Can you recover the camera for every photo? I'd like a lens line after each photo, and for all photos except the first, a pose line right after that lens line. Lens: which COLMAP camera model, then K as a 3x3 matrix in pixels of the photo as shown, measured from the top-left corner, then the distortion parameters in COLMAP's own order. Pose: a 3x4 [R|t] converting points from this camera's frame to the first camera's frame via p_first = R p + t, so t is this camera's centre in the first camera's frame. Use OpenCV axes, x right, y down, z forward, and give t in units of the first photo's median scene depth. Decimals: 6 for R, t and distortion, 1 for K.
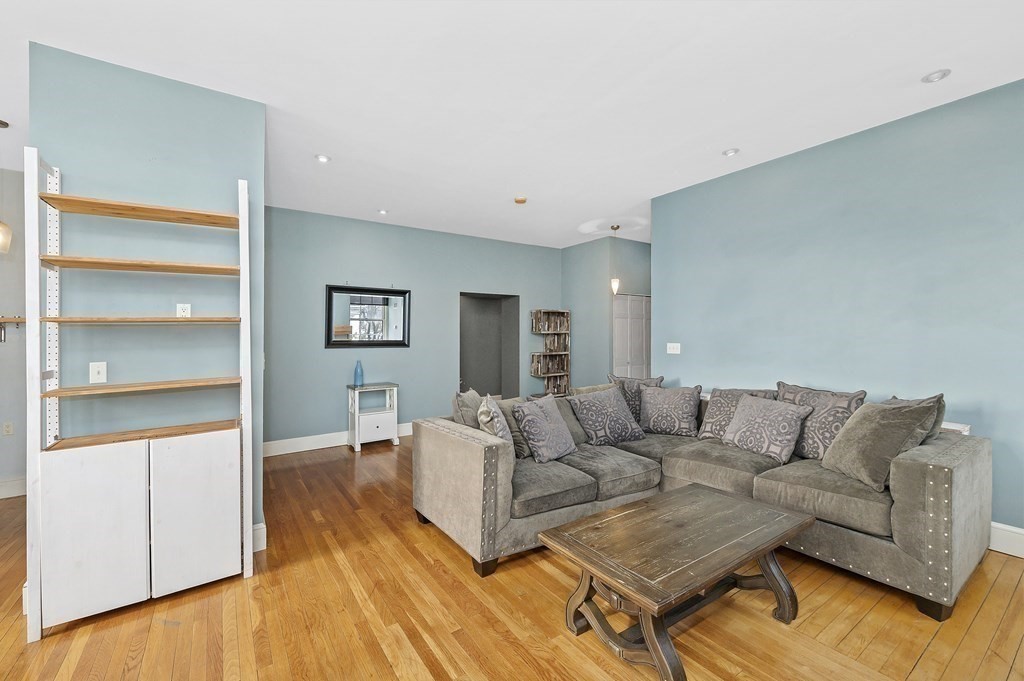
lens RADIAL K [[416.5, 0, 516.6], [0, 416.5, 341.6], [0, 0, 1]] dist [0.007963, -0.001194]
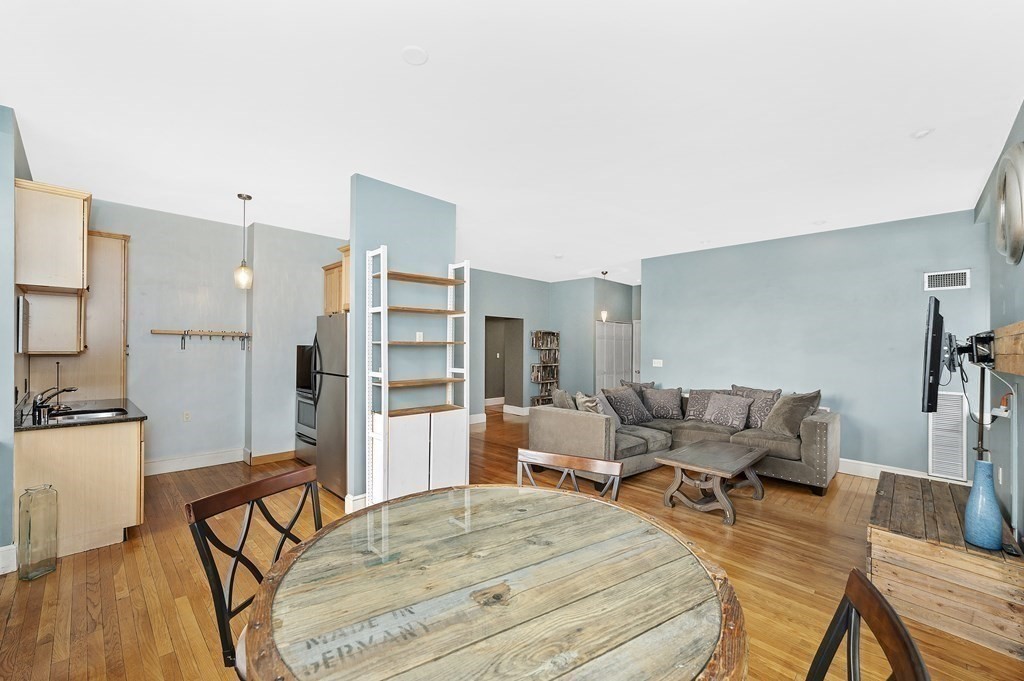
lens RADIAL K [[416.5, 0, 501.6], [0, 416.5, 346.1], [0, 0, 1]] dist [0.007963, -0.001194]
pose [[0.981946, 0.021767, 0.187904, -0.551973], [-0.019483, 0.999712, -0.013997, -0.015609], [-0.188154, 0.010083, 0.982088, -0.432935]]
